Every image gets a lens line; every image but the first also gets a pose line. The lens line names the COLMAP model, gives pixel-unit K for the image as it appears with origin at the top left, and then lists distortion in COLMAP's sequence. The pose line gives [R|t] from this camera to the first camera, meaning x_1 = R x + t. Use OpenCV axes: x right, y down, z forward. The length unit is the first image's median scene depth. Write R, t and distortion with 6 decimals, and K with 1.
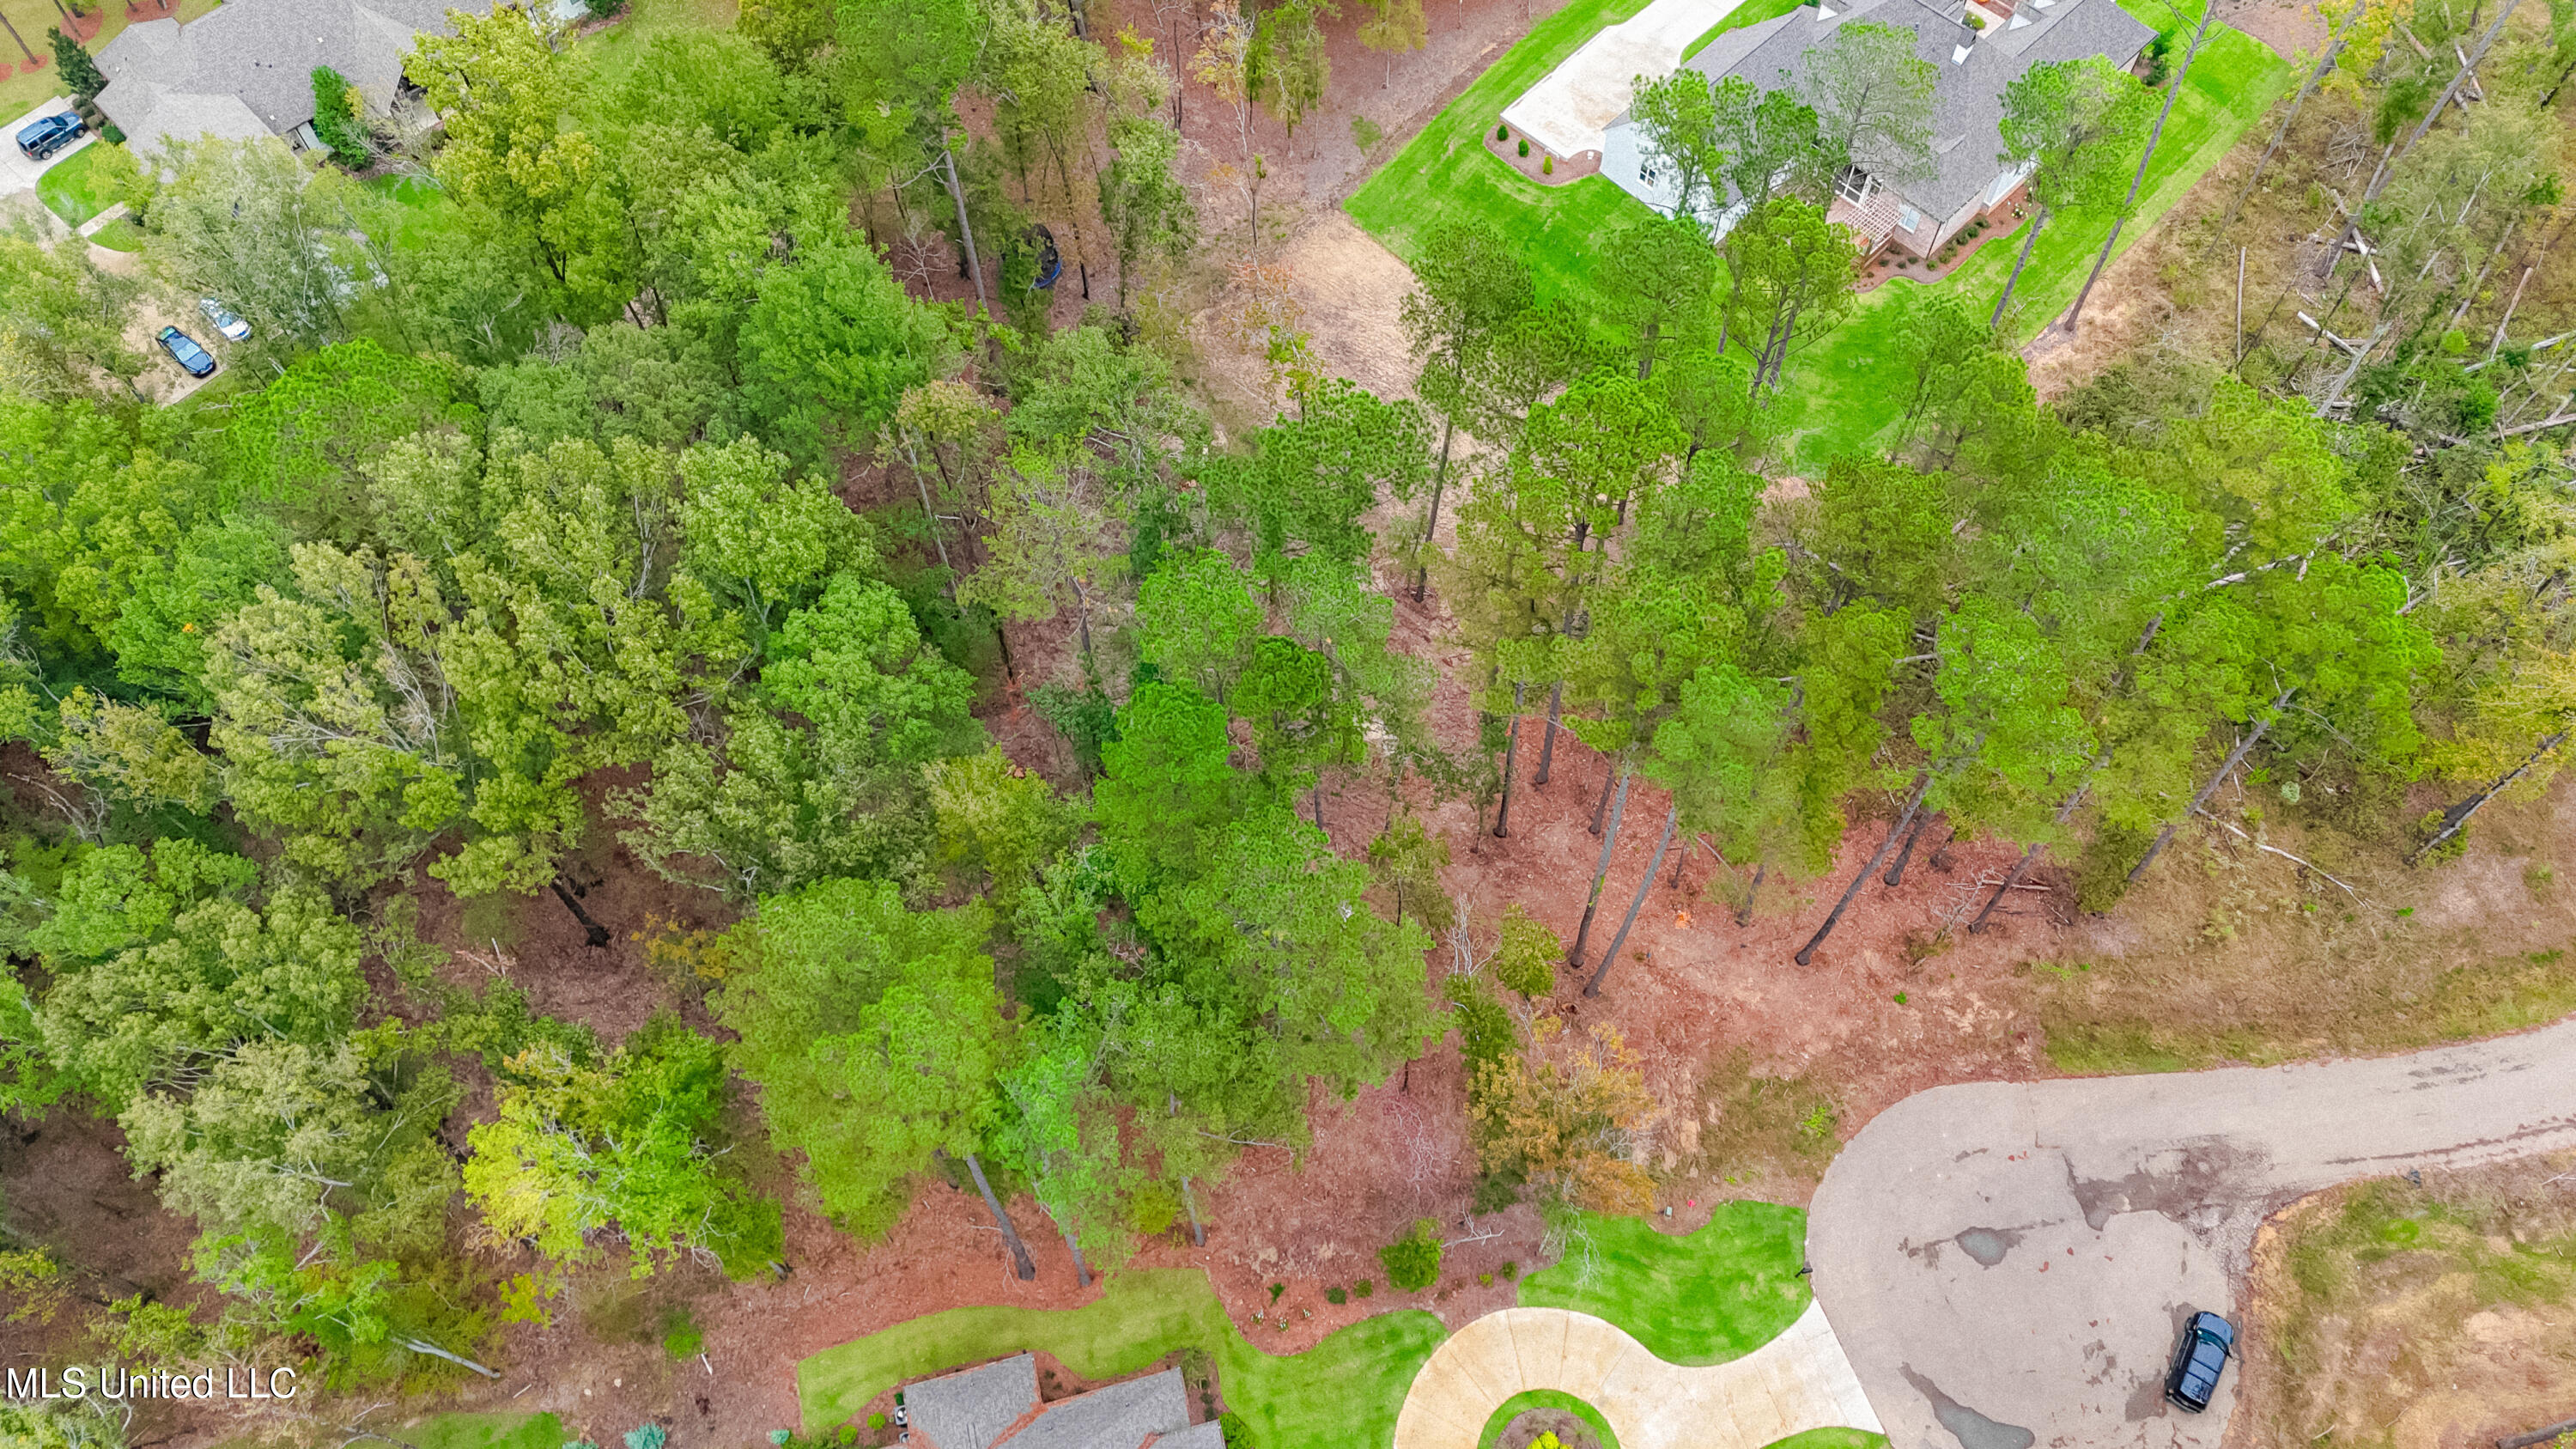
lens RADIAL K [[1955.8, 0, 1288.0], [0, 1955.8, 724.5], [0, 0, 1]] dist [-0.006335, 0.073190]
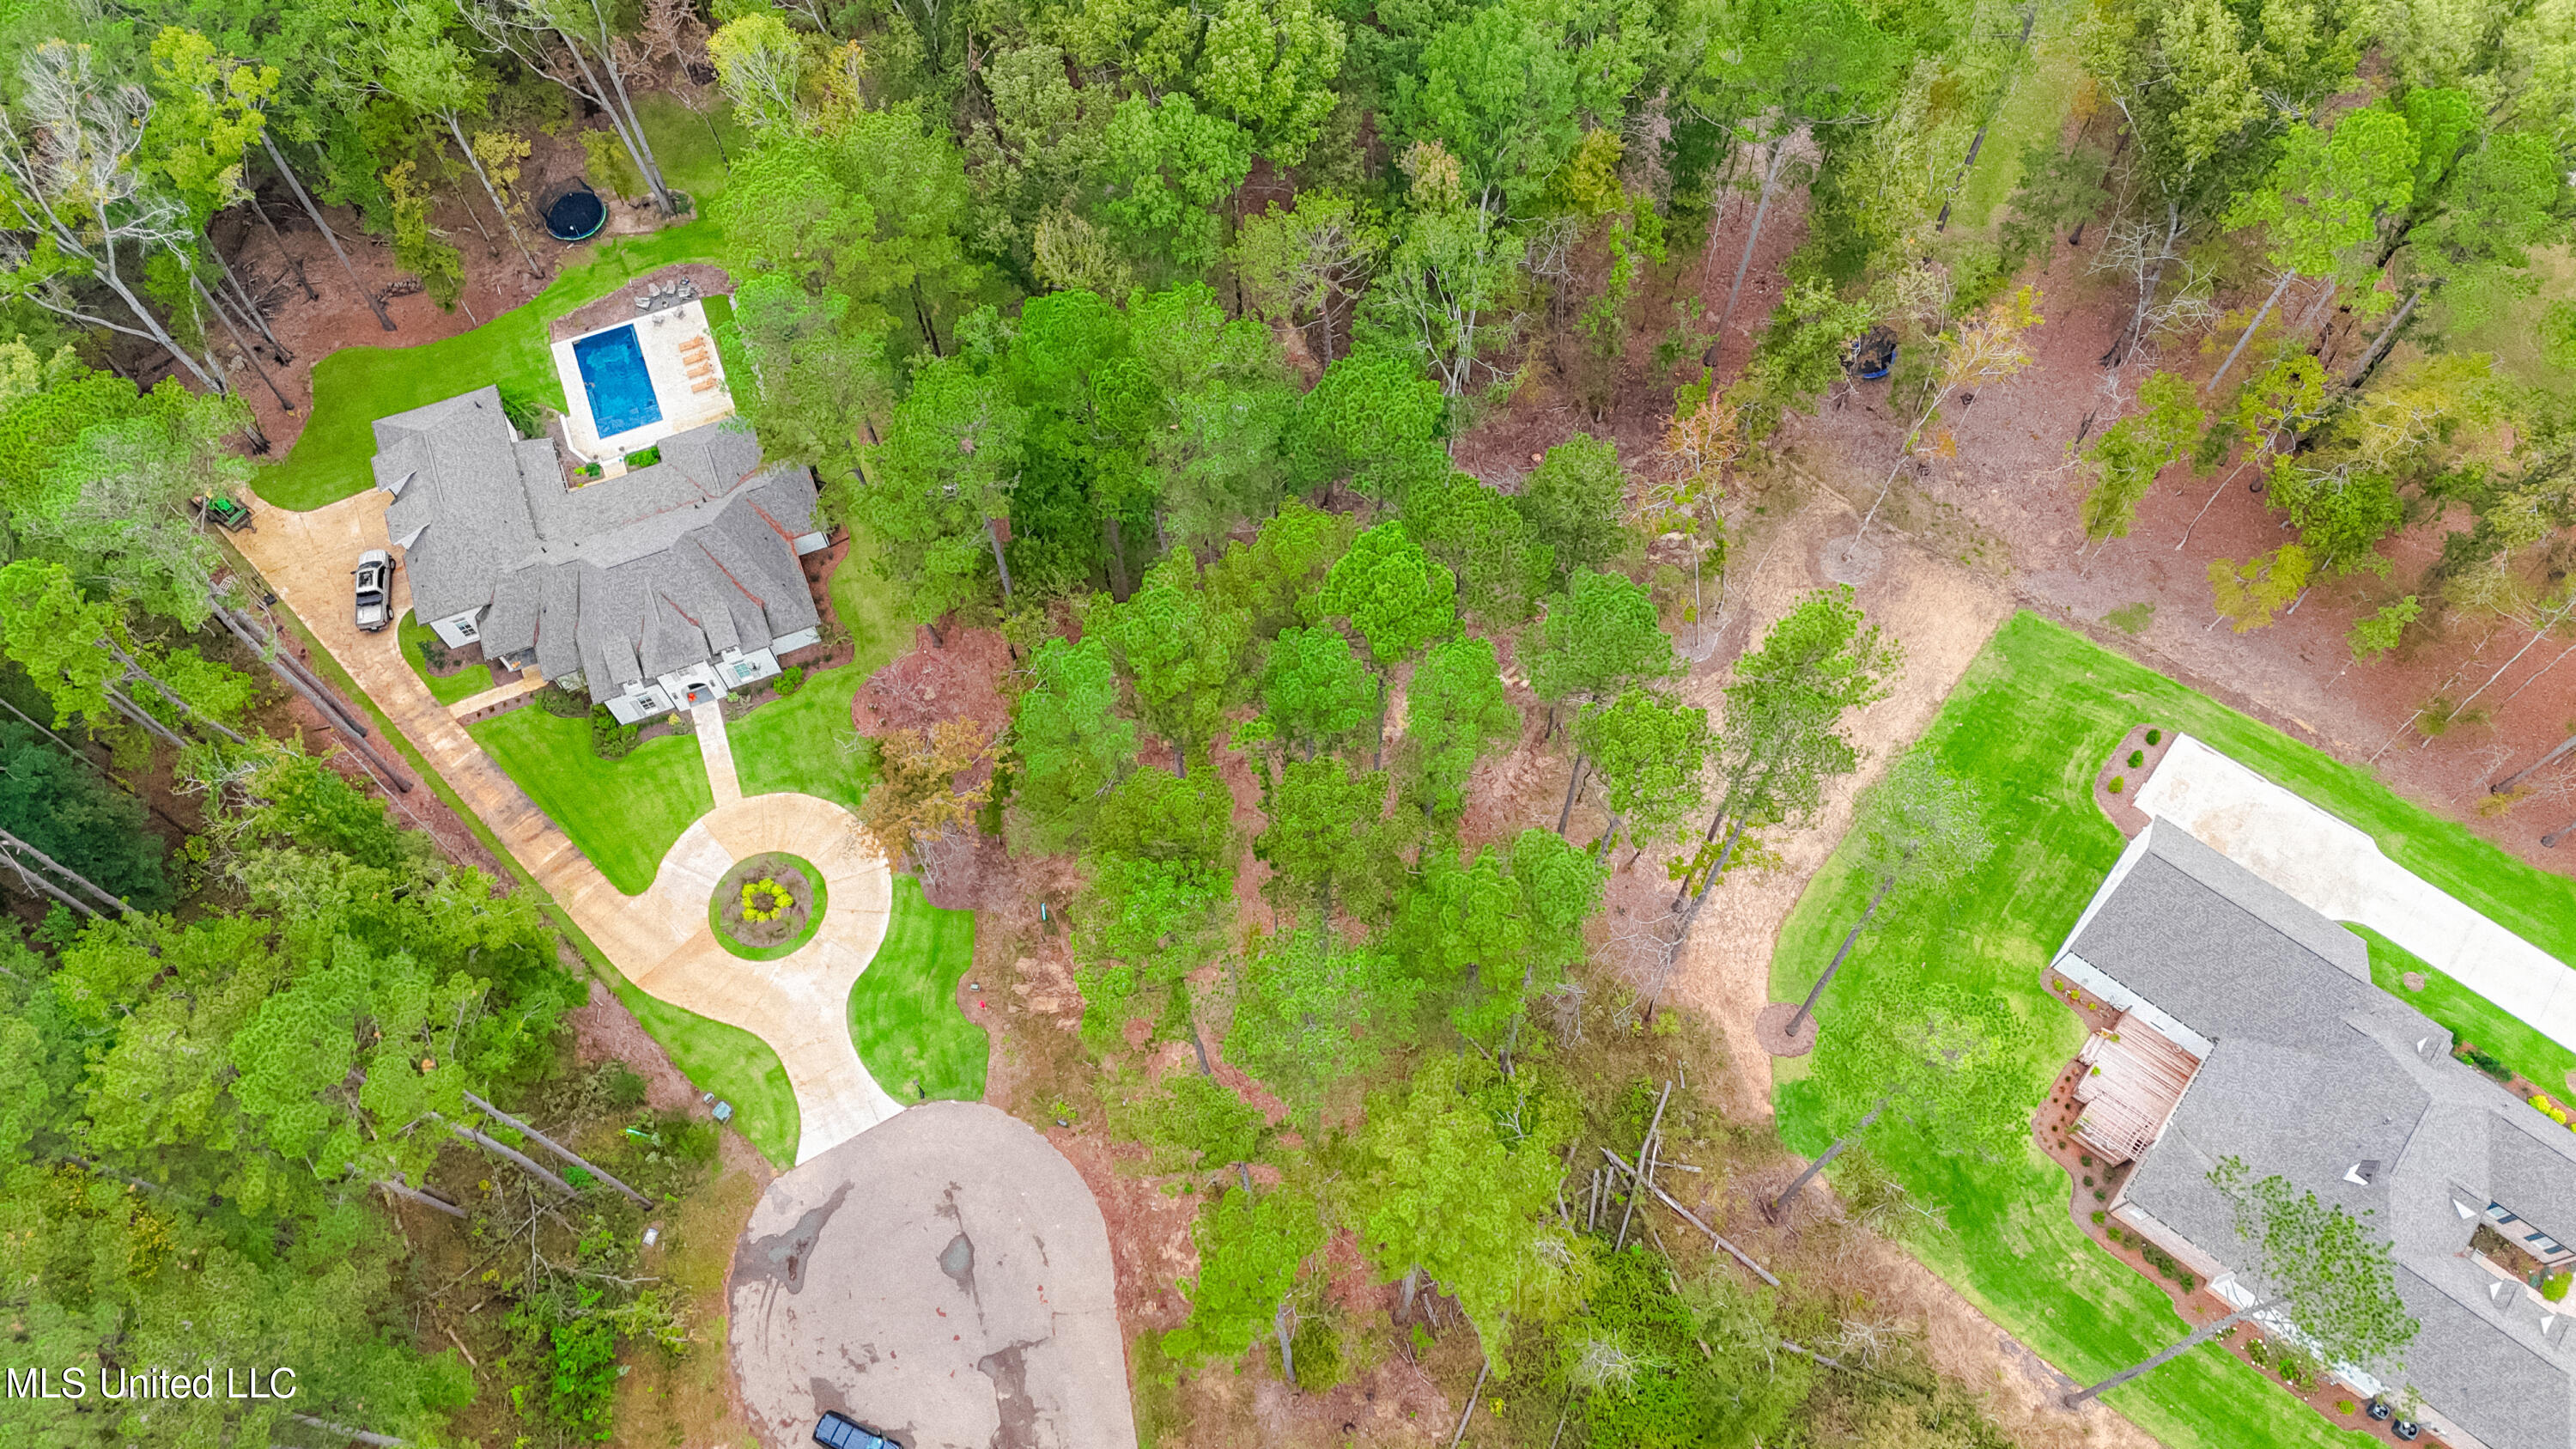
lens RADIAL K [[1955.8, 0, 1288.0], [0, 1955.8, 724.5], [0, 0, 1]] dist [-0.006335, 0.073190]
pose [[0.119416, 0.896391, -0.426876, 0.568021], [-0.854106, 0.311961, 0.416153, -0.439364], [0.506204, 0.314902, 0.802866, 0.108843]]
